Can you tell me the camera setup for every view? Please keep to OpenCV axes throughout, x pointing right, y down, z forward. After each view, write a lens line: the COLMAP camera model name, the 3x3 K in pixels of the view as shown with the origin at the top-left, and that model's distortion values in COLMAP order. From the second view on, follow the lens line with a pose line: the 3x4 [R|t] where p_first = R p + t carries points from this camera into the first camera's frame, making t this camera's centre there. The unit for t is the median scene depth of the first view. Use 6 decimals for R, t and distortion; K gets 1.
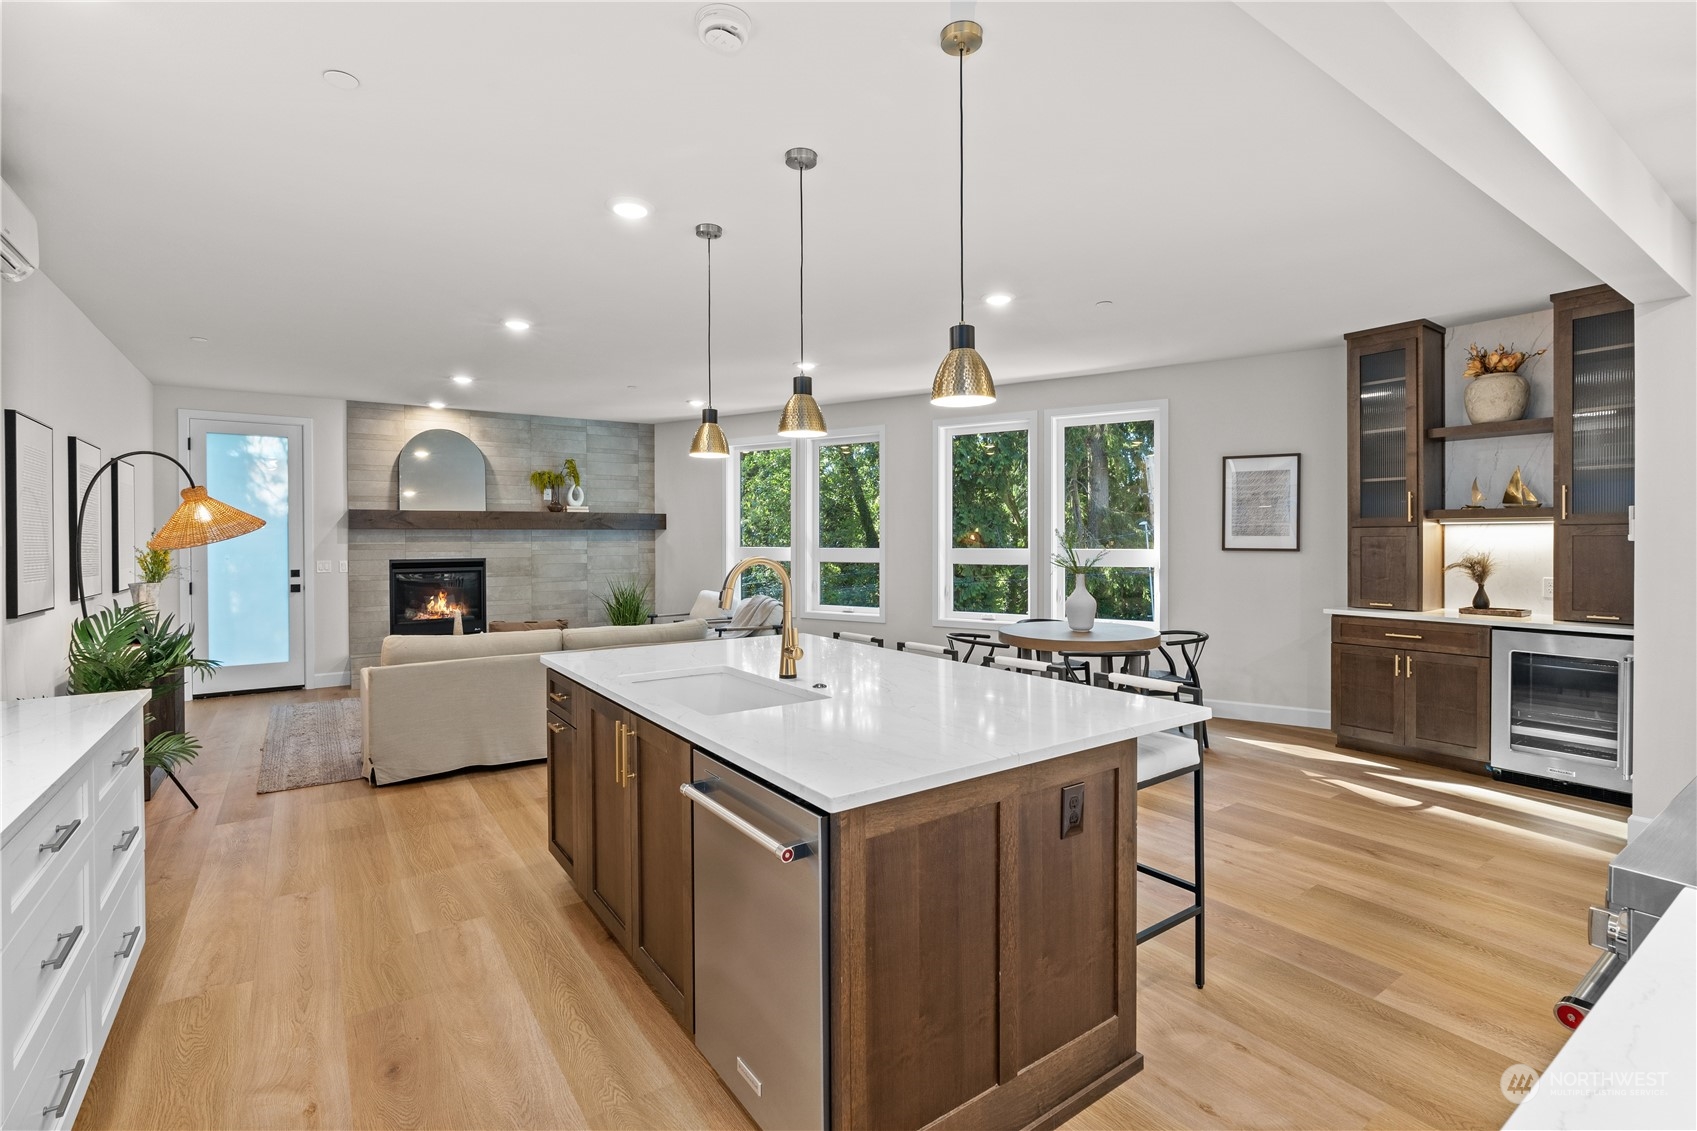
lens RADIAL K [[773.5, 0, 847.6], [0, 773.5, 548.7], [0, 0, 1]] dist [-0.000730, 0.000071]
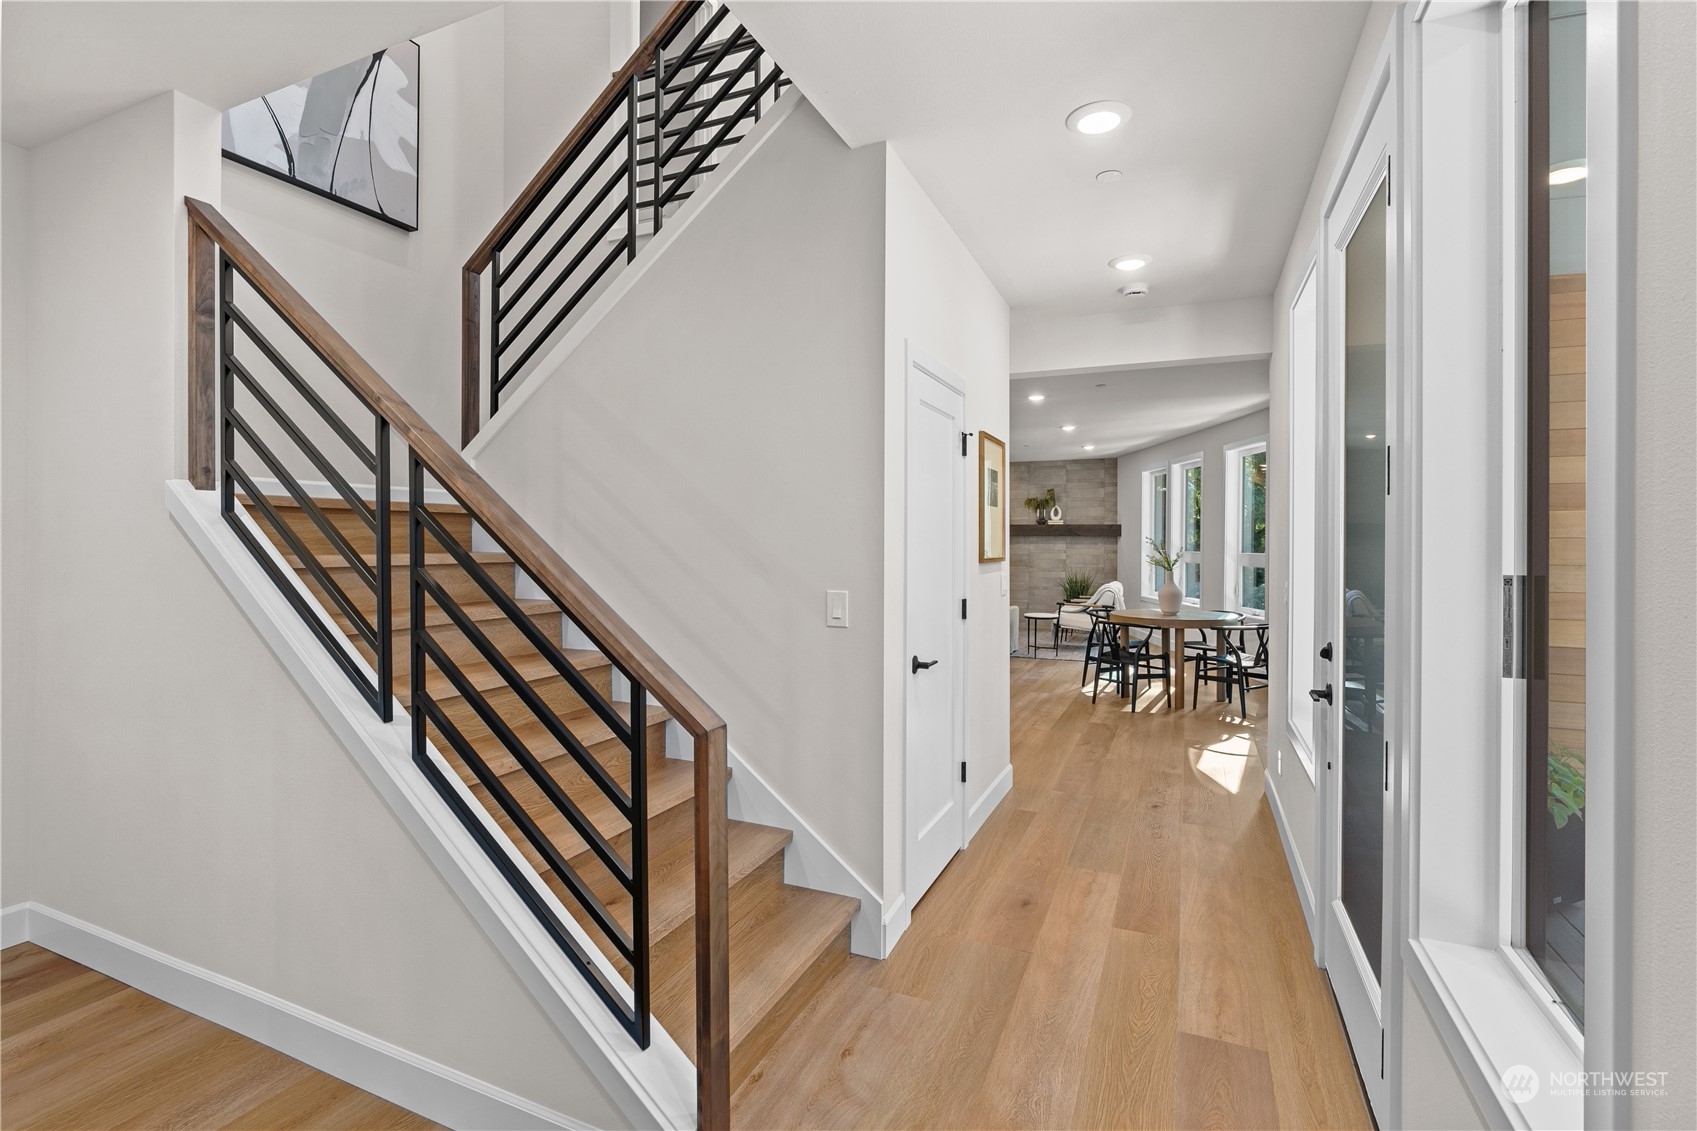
lens RADIAL K [[773.5, 0, 848.1], [0, 773.5, 553.3], [0, 0, 1]] dist [-0.000730, 0.000071]
pose [[0.516853, 0.018154, -0.855881, 0.697530], [-0.019038, 0.999772, 0.009710, 0.001023], [0.855862, 0.011276, 0.517081, -0.096581]]
